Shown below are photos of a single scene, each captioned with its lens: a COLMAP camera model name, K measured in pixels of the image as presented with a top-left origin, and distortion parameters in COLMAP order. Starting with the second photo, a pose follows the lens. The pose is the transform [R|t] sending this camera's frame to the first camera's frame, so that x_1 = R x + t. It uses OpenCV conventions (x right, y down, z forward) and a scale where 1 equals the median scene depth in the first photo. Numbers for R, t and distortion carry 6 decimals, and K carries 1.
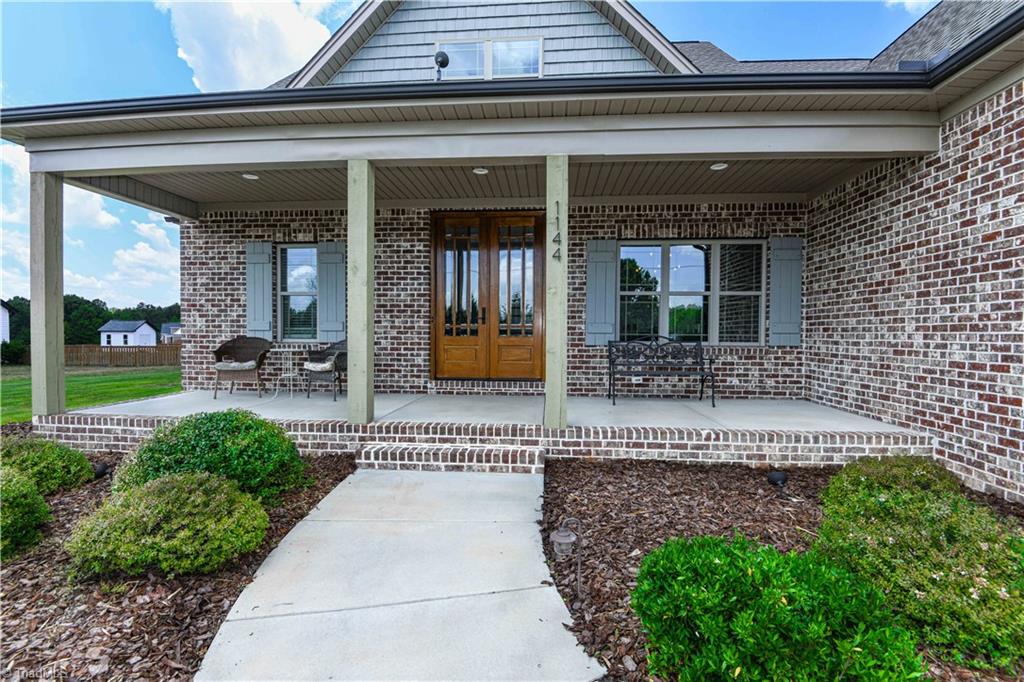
lens RADIAL K [[462.2, 0, 512.0], [0, 462.2, 341.0], [0, 0, 1]] dist [-0.001899, -0.018280]
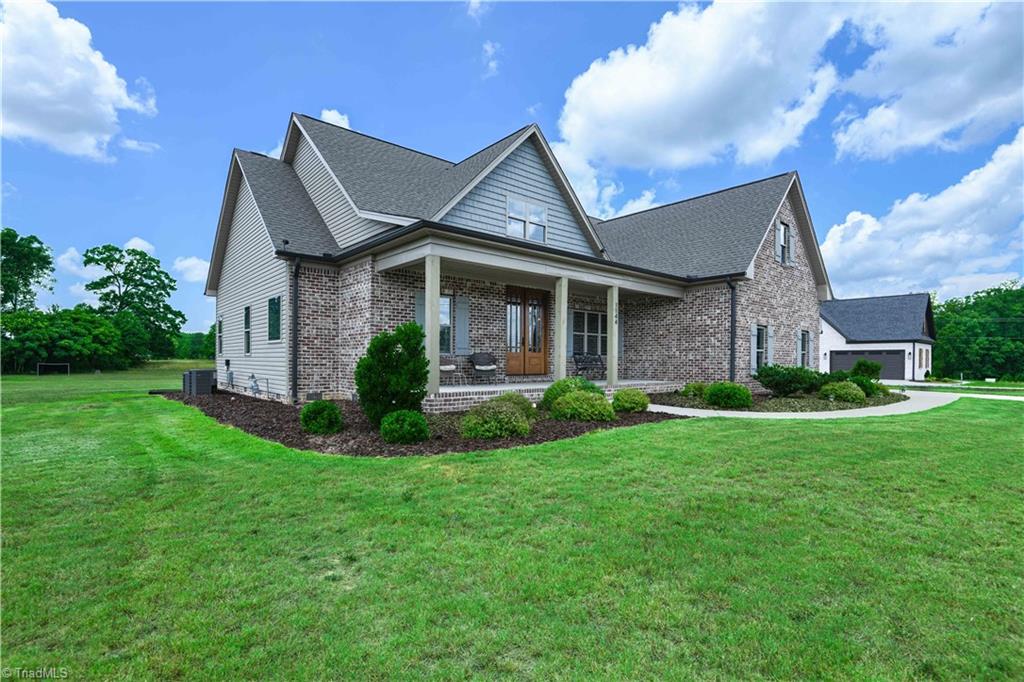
lens RADIAL K [[467.1, 0, 512.0], [0, 467.1, 341.0], [0, 0, 1]] dist [0.024385, -0.017782]
pose [[0.713542, 0.025331, 0.700154, -1.820189], [0.009203, 0.998921, -0.045519, 0.039438], [-0.700552, 0.038923, 0.712539, -0.446373]]
